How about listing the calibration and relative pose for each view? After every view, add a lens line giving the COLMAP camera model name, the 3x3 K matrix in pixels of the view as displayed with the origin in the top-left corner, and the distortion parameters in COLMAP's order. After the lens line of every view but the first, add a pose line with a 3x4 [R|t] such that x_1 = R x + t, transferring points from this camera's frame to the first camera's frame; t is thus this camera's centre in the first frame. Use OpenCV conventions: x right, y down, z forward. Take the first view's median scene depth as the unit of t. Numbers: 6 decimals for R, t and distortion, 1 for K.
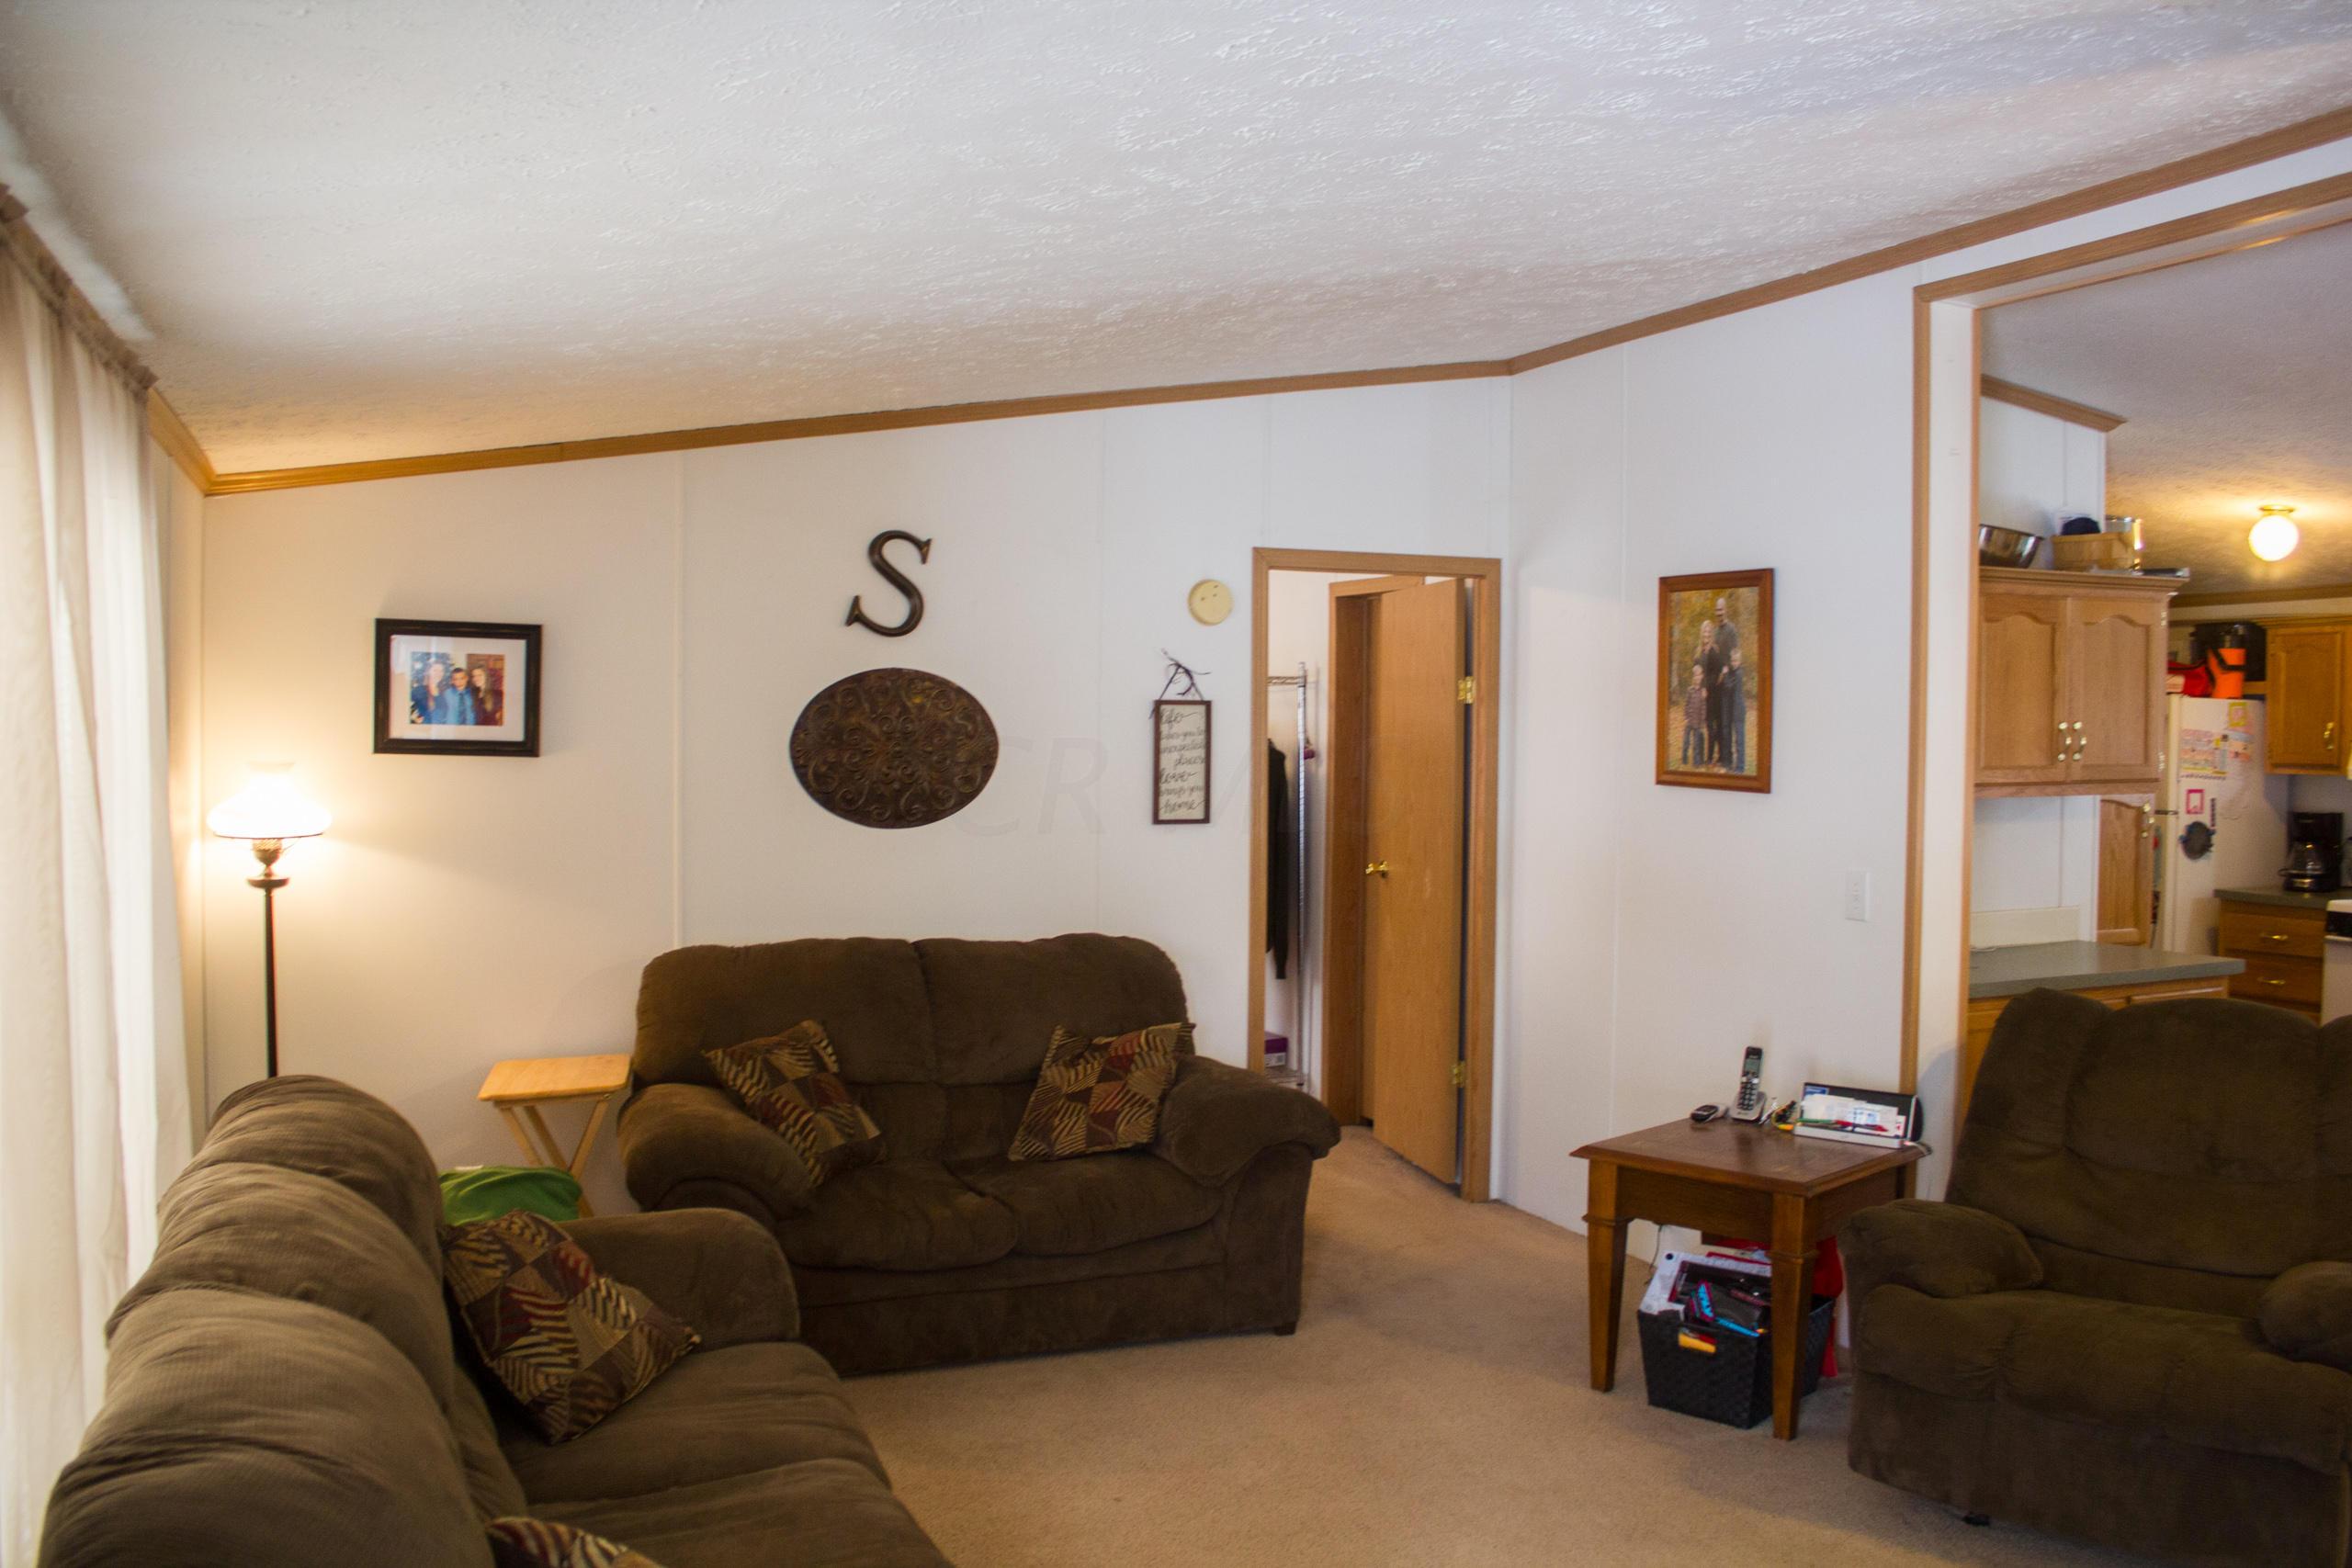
lens RADIAL K [[1942.9, 0, 1177.1], [0, 1942.9, 795.4], [0, 0, 1]] dist [-0.054747, 0.006624]
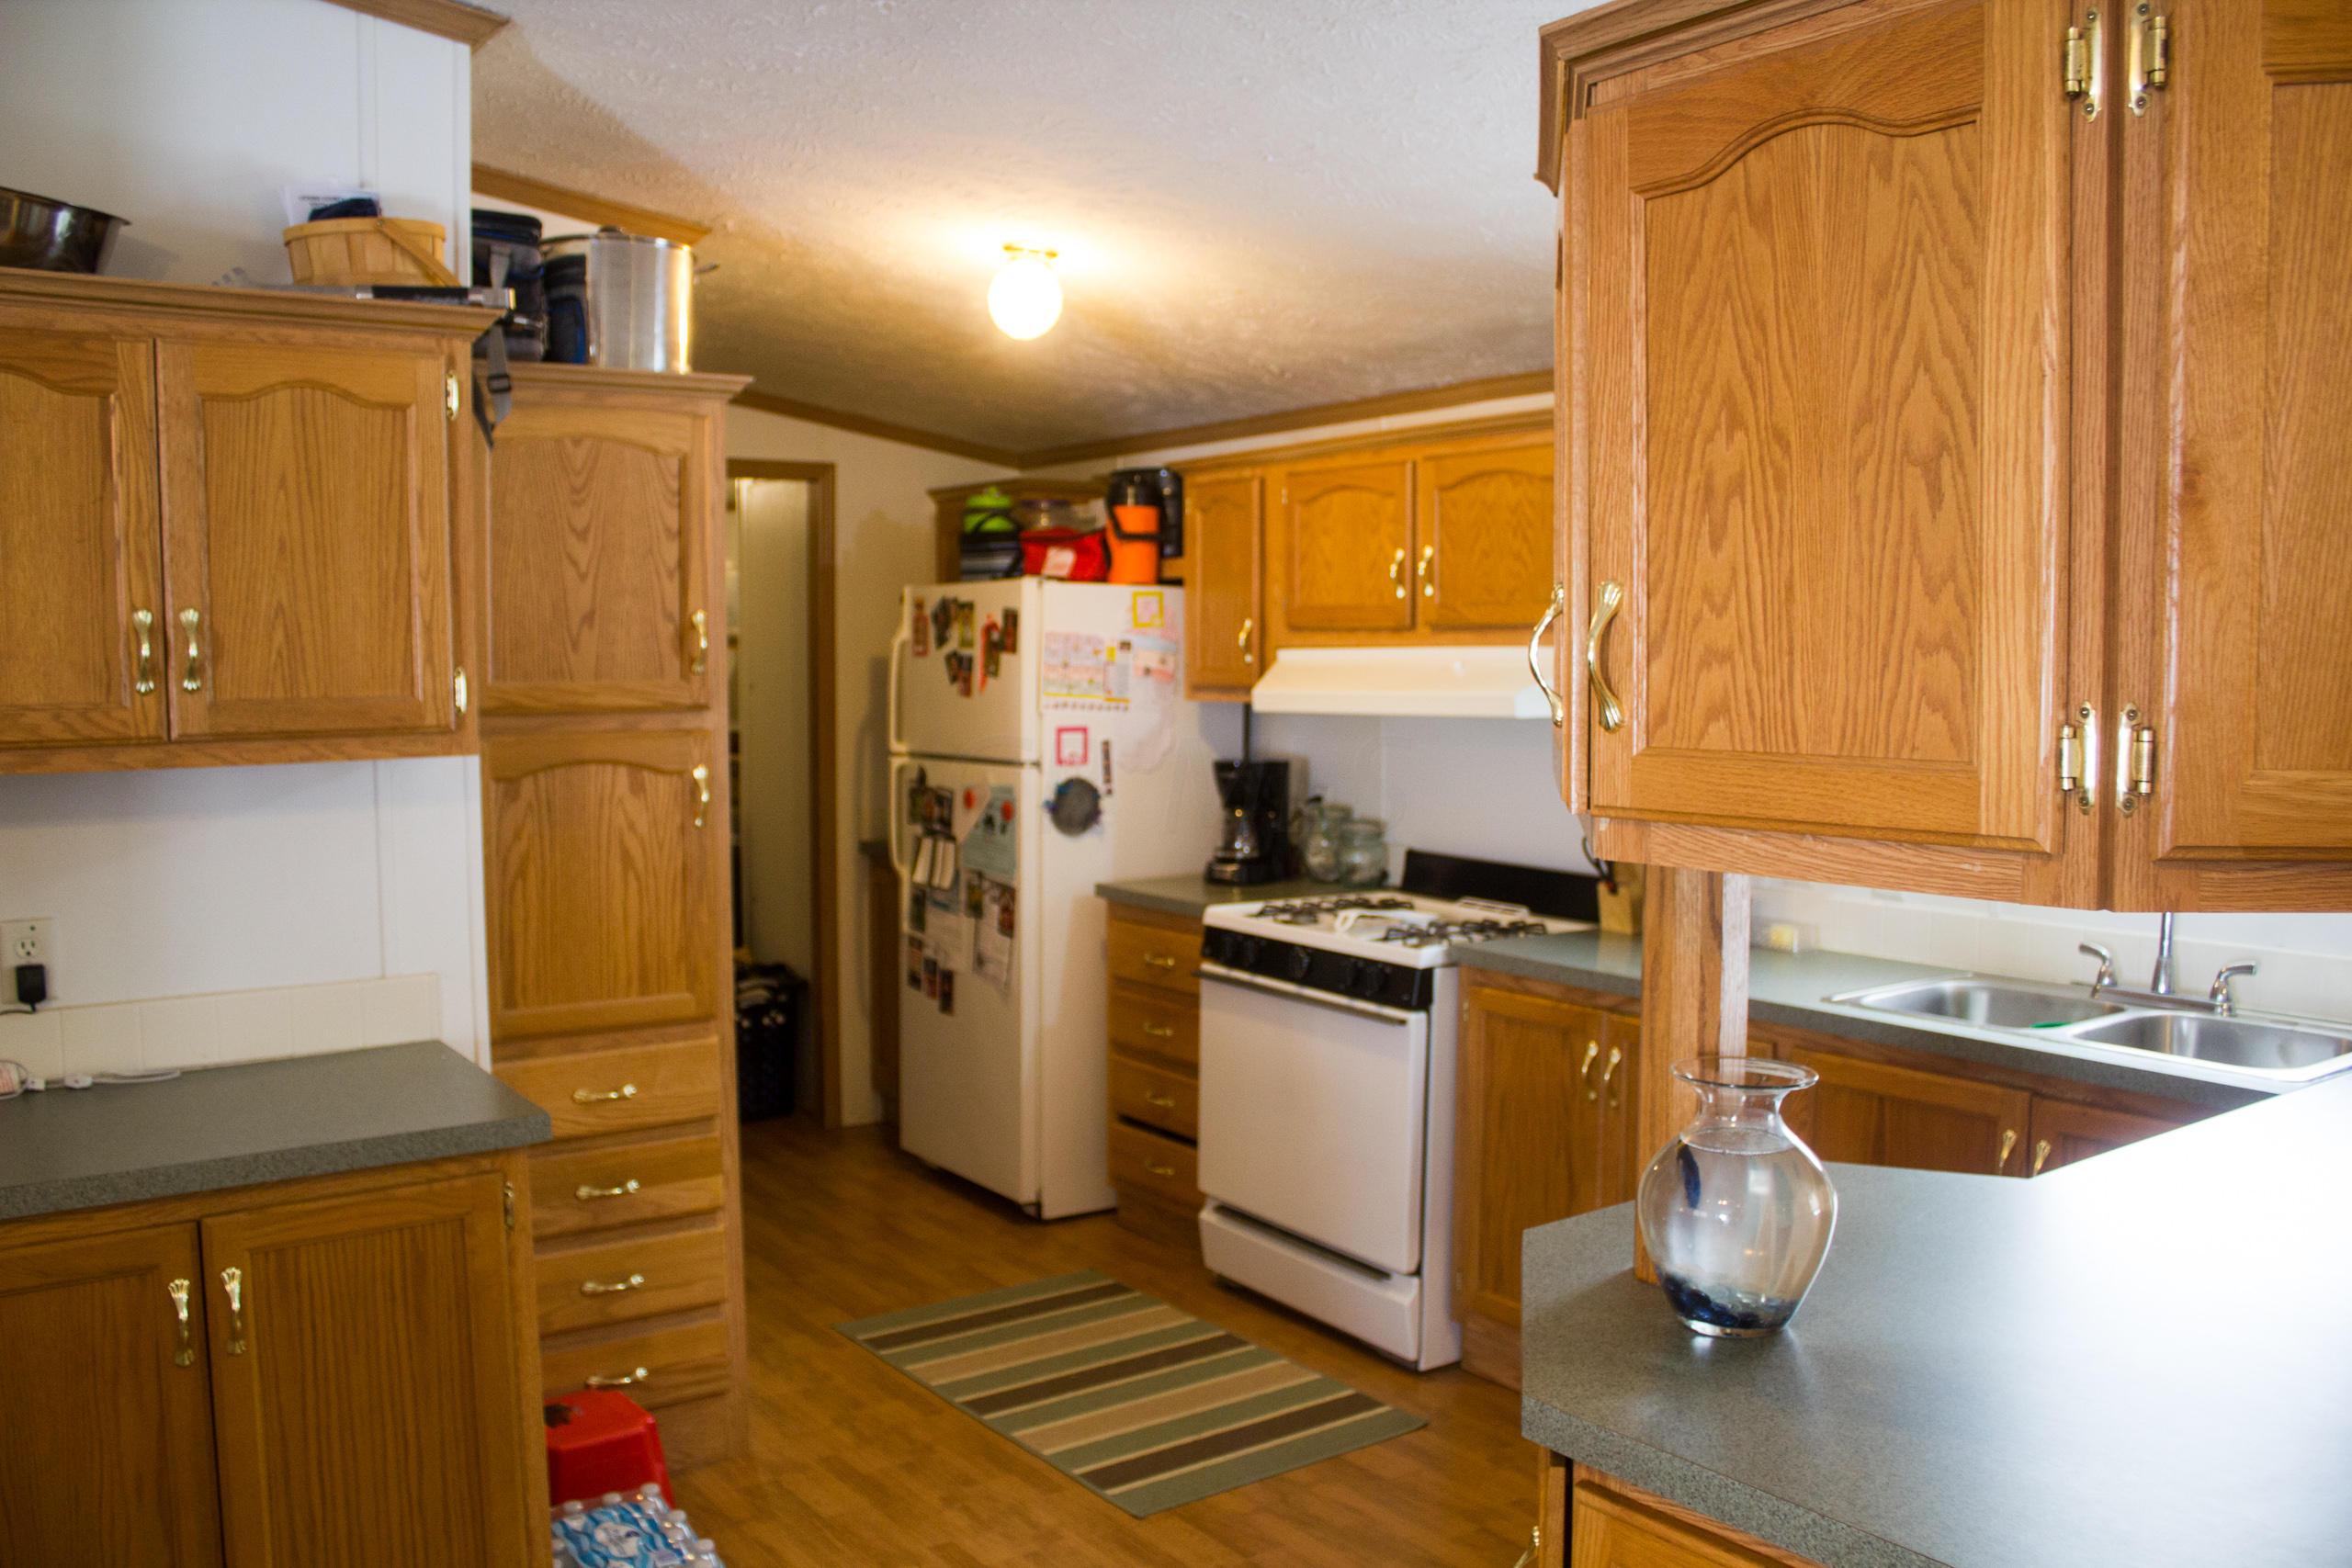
lens RADIAL K [[1942.9, 0, 1175.3], [0, 1942.9, 777.4], [0, 0, 1]] dist [-0.054747, 0.006624]
pose [[0.980882, -0.019974, 0.193575, 0.441714], [0.014099, 0.999399, 0.031682, -0.006356], [-0.194092, -0.028348, 0.980574, 0.358490]]
